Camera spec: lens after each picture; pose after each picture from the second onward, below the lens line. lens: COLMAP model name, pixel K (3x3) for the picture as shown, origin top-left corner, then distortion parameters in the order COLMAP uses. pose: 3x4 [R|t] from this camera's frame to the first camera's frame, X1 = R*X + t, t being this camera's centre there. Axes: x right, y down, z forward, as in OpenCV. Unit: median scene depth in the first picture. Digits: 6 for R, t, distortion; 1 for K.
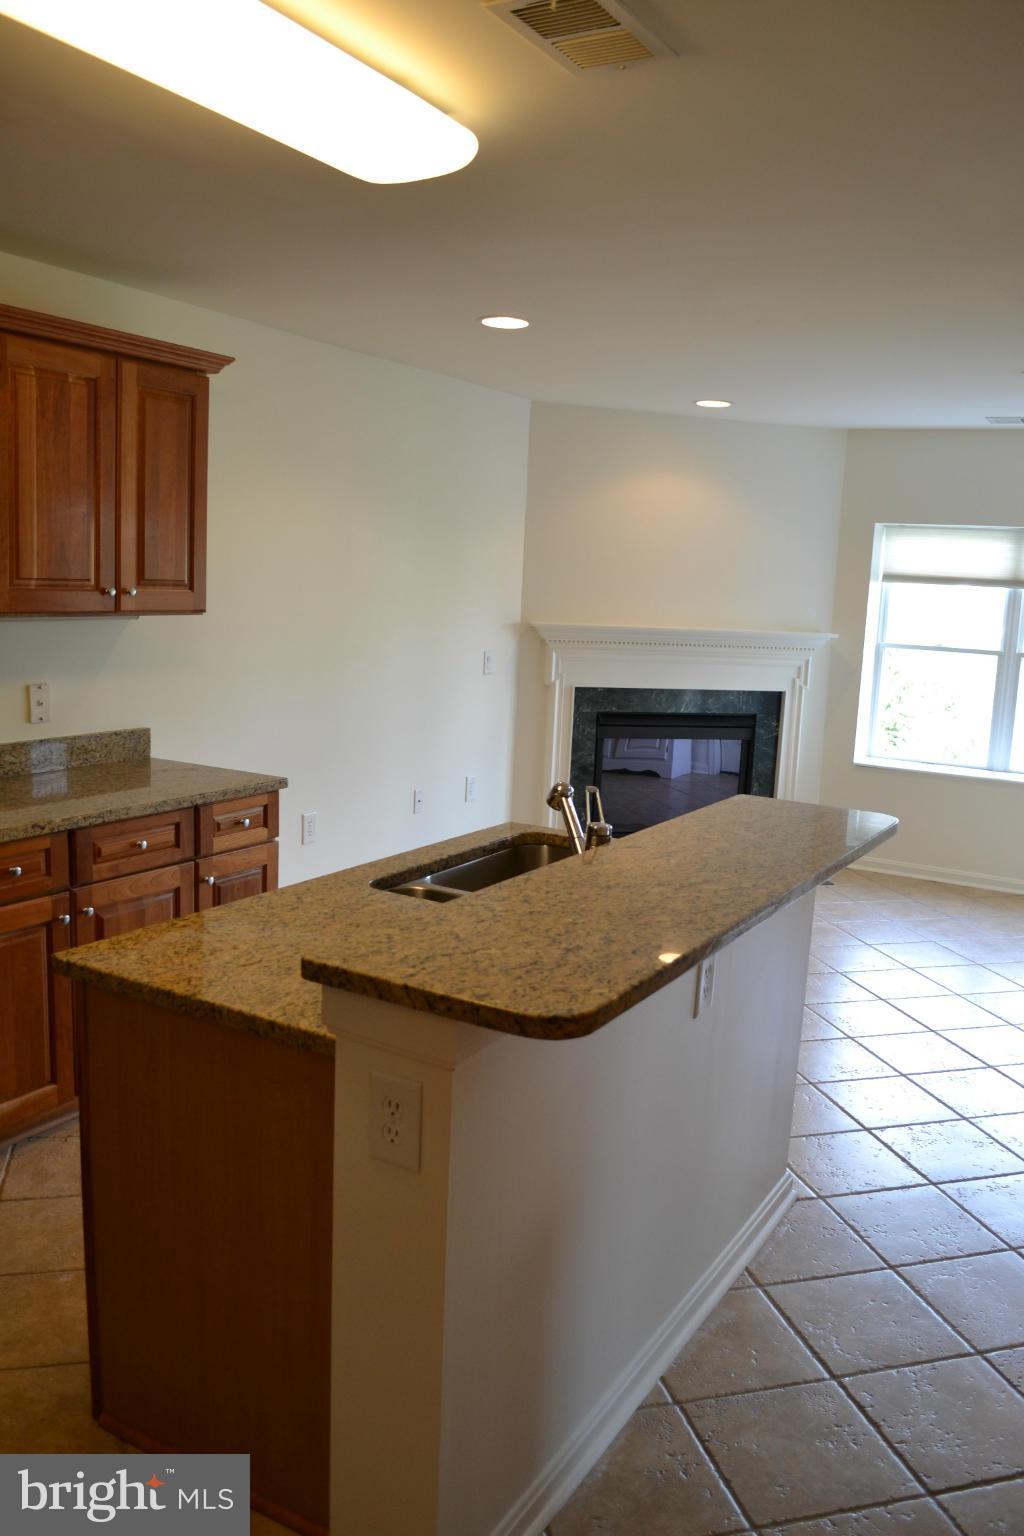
lens RADIAL K [[1219.8, 0, 512.0], [0, 1219.8, 768.0], [0, 0, 1]] dist [-0.085698, 0.003137]
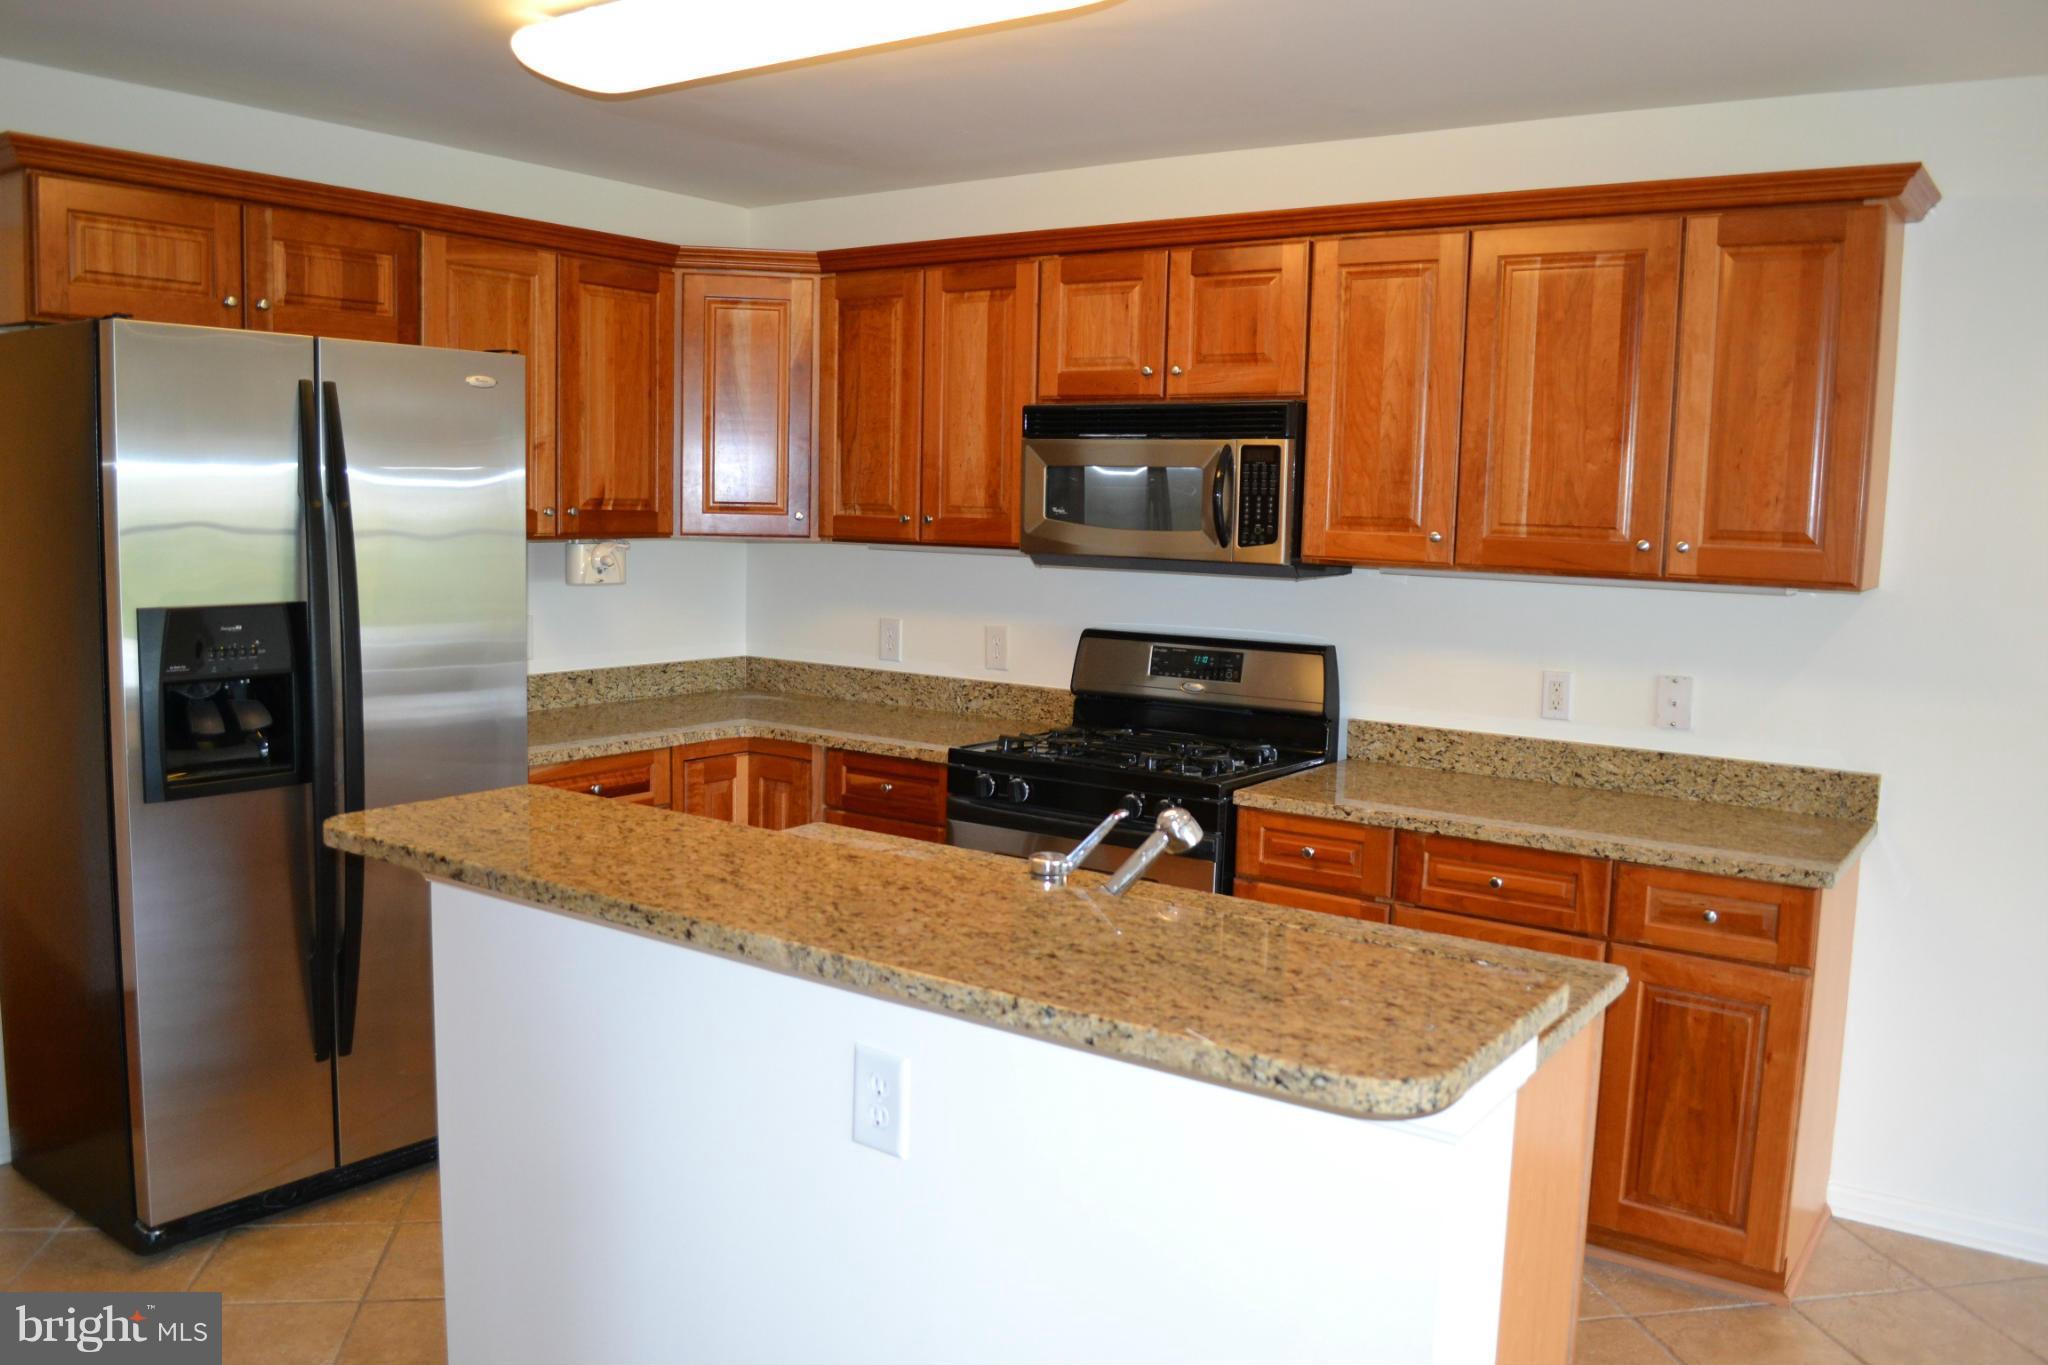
lens RADIAL K [[1626.4, 0, 1024.0], [0, 1626.4, 682.5], [0, 0, 1]] dist [-0.085698, 0.003137]
pose [[-0.083197, 0.067643, -0.994235, 1.071524], [-0.183698, 0.979555, 0.082016, -0.130306], [0.979455, 0.189463, -0.069071, 1.213028]]
